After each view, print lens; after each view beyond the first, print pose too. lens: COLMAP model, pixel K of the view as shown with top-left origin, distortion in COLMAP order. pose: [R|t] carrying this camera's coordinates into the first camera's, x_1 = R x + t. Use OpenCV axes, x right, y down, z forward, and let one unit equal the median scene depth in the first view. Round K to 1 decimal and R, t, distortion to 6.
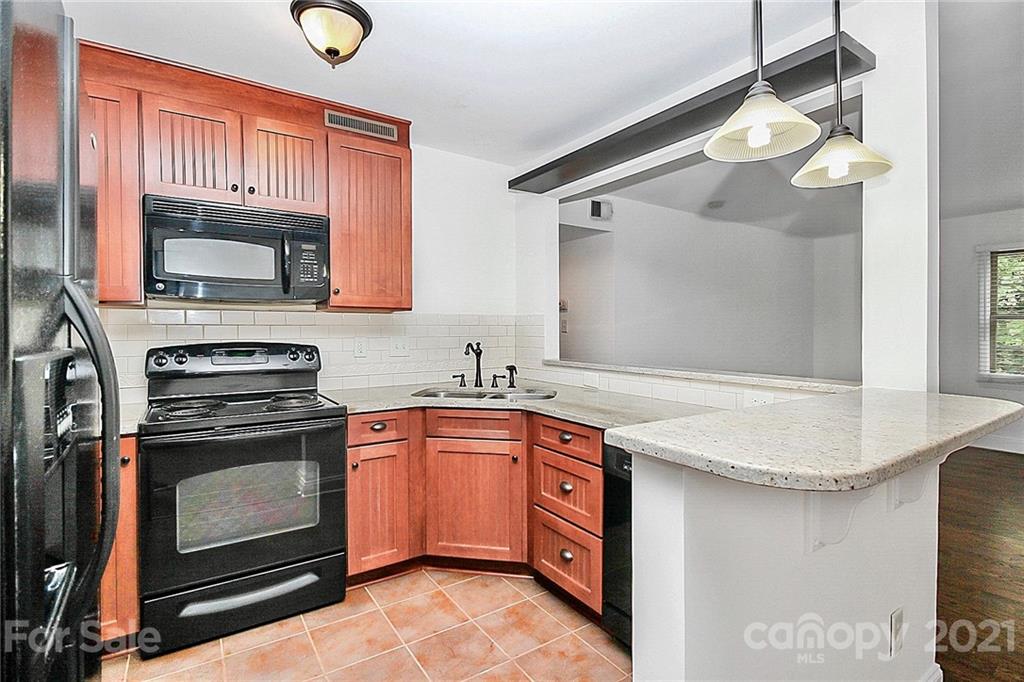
lens RADIAL K [[477.6, 0, 509.2], [0, 477.6, 334.4], [0, 0, 1]] dist [-0.002485, -0.010084]
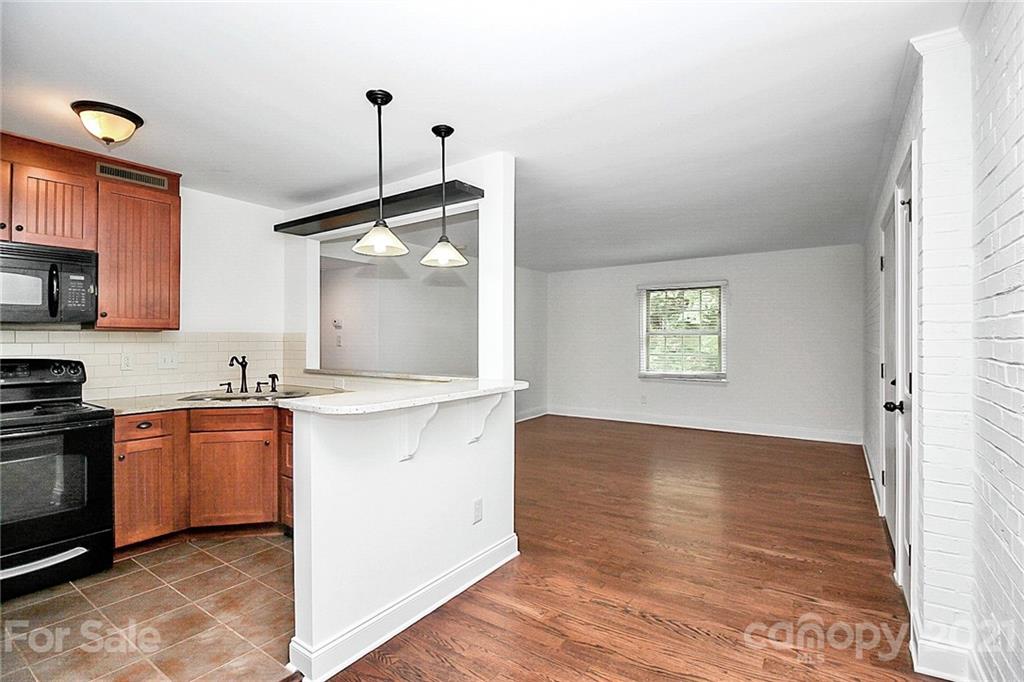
lens RADIAL K [[477.6, 0, 506.7], [0, 477.6, 331.6], [0, 0, 1]] dist [-0.002485, -0.010084]
pose [[0.929565, 0.004108, 0.368635, 0.134729], [0.007194, 0.999545, -0.029278, -0.005974], [-0.368587, 0.029868, 0.929113, -0.466940]]
